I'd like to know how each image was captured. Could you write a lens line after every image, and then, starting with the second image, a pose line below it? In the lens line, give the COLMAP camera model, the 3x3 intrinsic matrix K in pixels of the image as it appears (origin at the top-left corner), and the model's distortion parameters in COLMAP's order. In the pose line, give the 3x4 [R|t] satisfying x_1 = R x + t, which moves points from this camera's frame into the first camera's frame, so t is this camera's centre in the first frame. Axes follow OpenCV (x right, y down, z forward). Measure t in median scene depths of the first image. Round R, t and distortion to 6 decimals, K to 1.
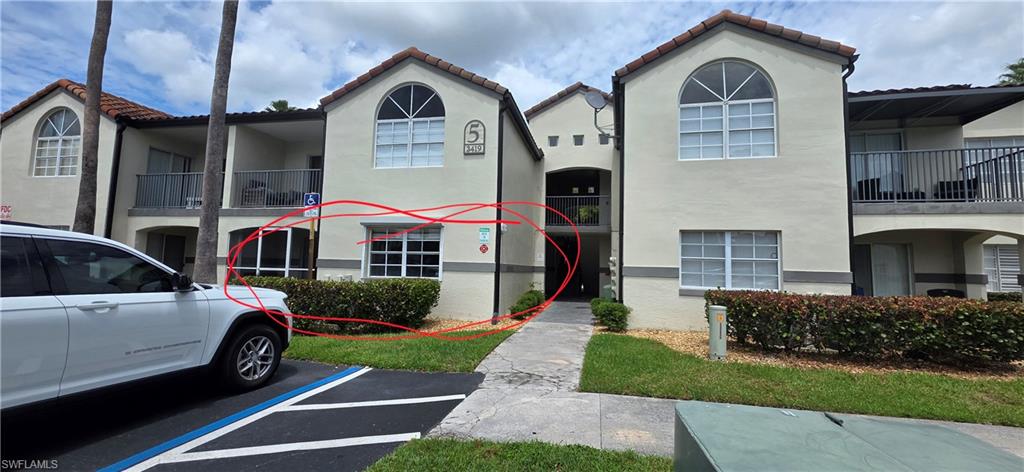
lens RADIAL K [[410.1, 0, 514.8], [0, 410.1, 232.3], [0, 0, 1]] dist [0.002697, 0.000614]
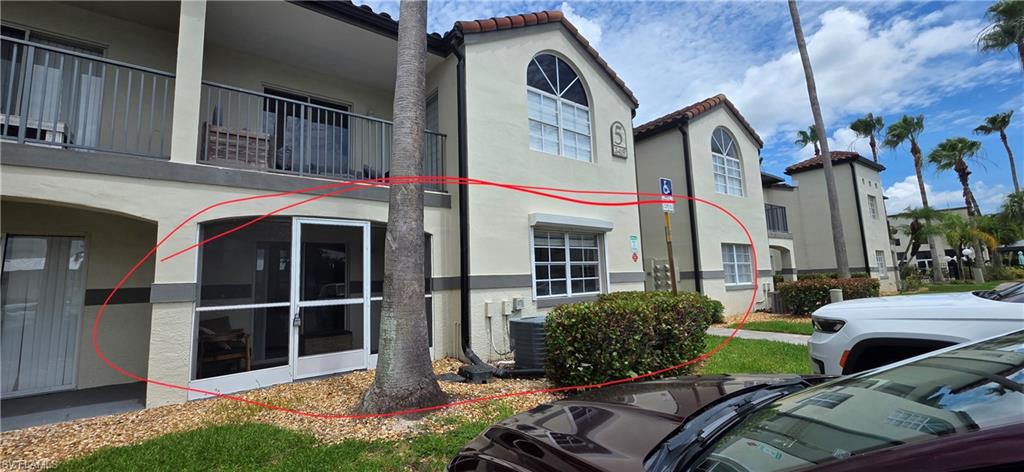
lens RADIAL K [[410.1, 0, 514.8], [0, 410.1, 232.3], [0, 0, 1]] dist [0.002697, 0.000614]
pose [[0.637731, 0.045301, 0.768926, -0.935956], [-0.014481, 0.998798, -0.046834, 0.028413], [-0.770123, 0.018732, 0.637621, 0.567897]]
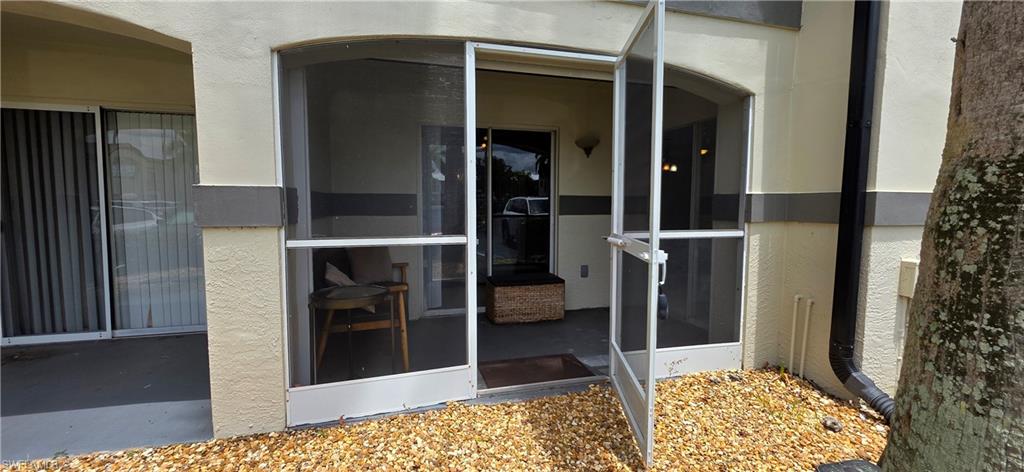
lens RADIAL K [[410.1, 0, 514.8], [0, 410.1, 232.3], [0, 0, 1]] dist [0.002697, 0.000614]
pose [[0.894776, -0.053758, 0.443268, -0.791908], [-0.020967, 0.986573, 0.161972, 0.055220], [-0.446023, -0.154223, 0.881634, 0.900233]]
